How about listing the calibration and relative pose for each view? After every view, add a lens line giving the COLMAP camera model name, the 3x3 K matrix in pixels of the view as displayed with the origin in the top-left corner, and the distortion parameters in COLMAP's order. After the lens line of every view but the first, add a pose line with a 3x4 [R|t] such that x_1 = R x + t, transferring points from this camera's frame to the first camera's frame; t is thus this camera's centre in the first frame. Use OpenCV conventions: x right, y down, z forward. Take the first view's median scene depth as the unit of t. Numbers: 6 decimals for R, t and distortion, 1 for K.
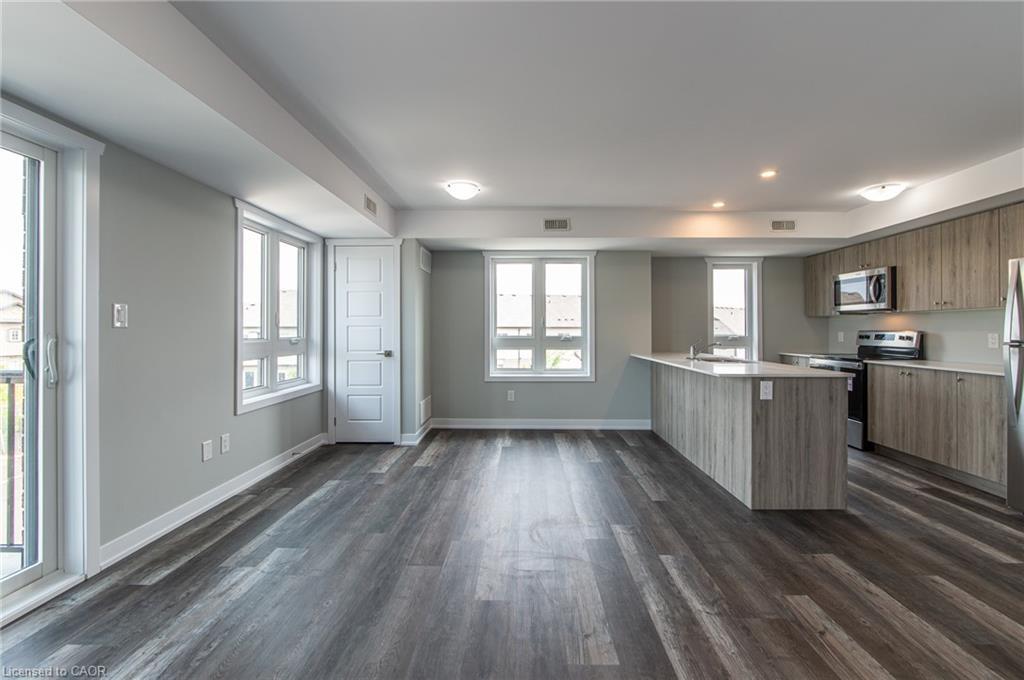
lens RADIAL K [[419.2, 0, 520.5], [0, 419.2, 328.5], [0, 0, 1]] dist [-0.021258, 0.003864]
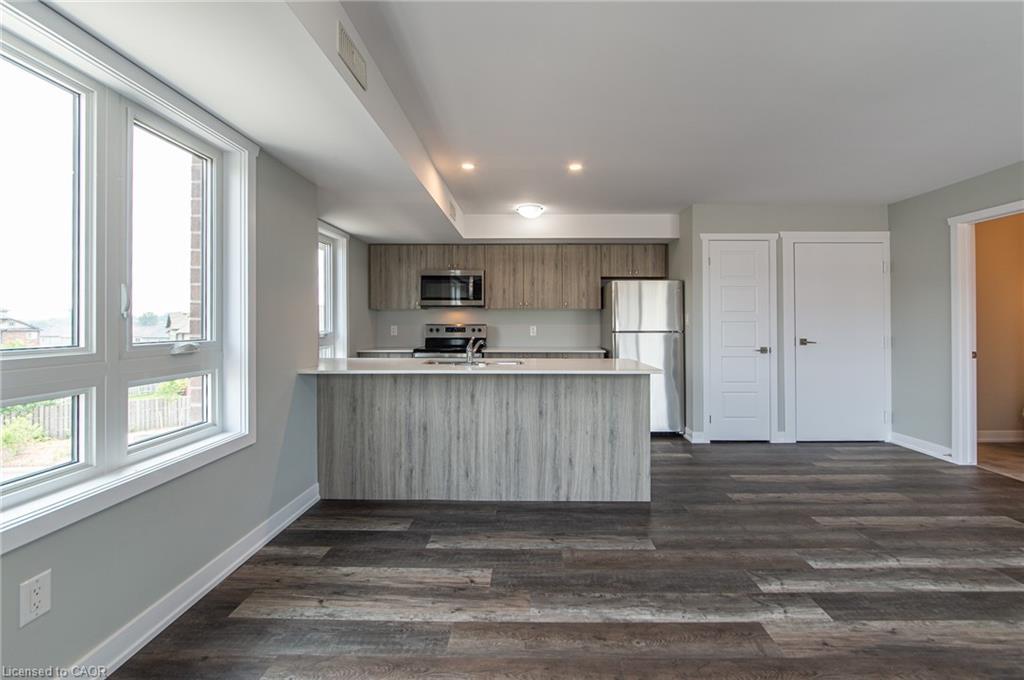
lens RADIAL K [[419.2, 0, 528.2], [0, 419.2, 321.7], [0, 0, 1]] dist [-0.021258, 0.003864]
pose [[0.009664, -0.000638, 0.999953, -0.313384], [-0.003953, 0.999992, 0.000676, -0.003039], [-0.999945, -0.003959, 0.009661, 0.857817]]
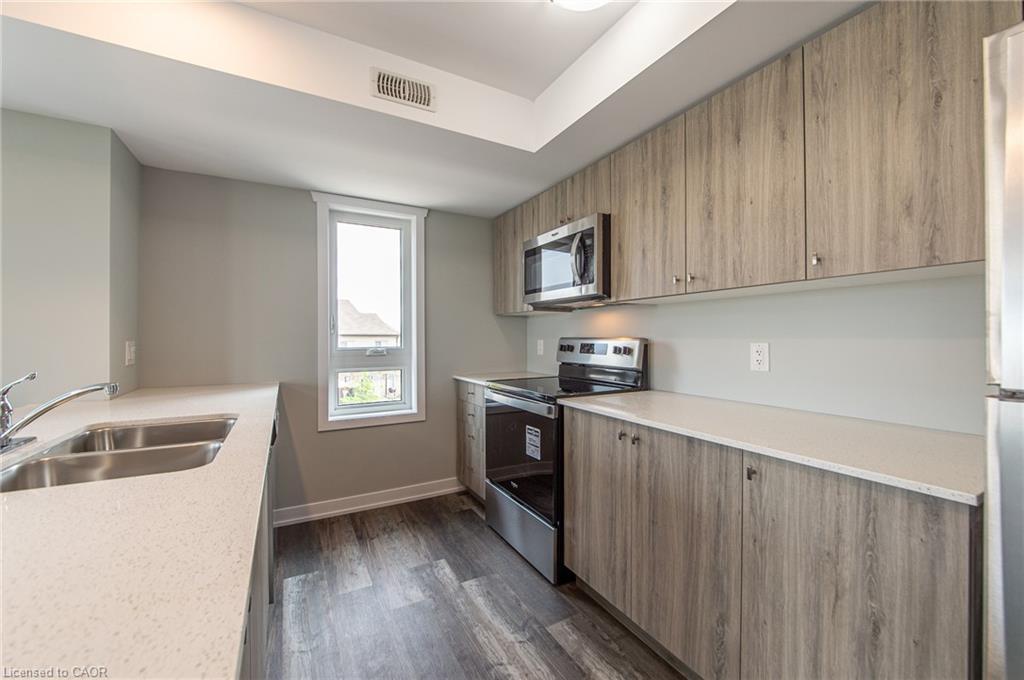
lens RADIAL K [[419.2, 0, 507.4], [0, 419.2, 340.0], [0, 0, 1]] dist [-0.021258, 0.003864]
pose [[0.873299, -0.006152, 0.487146, 0.538491], [0.001244, 0.999945, 0.010397, 0.002775], [-0.487184, -0.008474, 0.873258, 0.600712]]
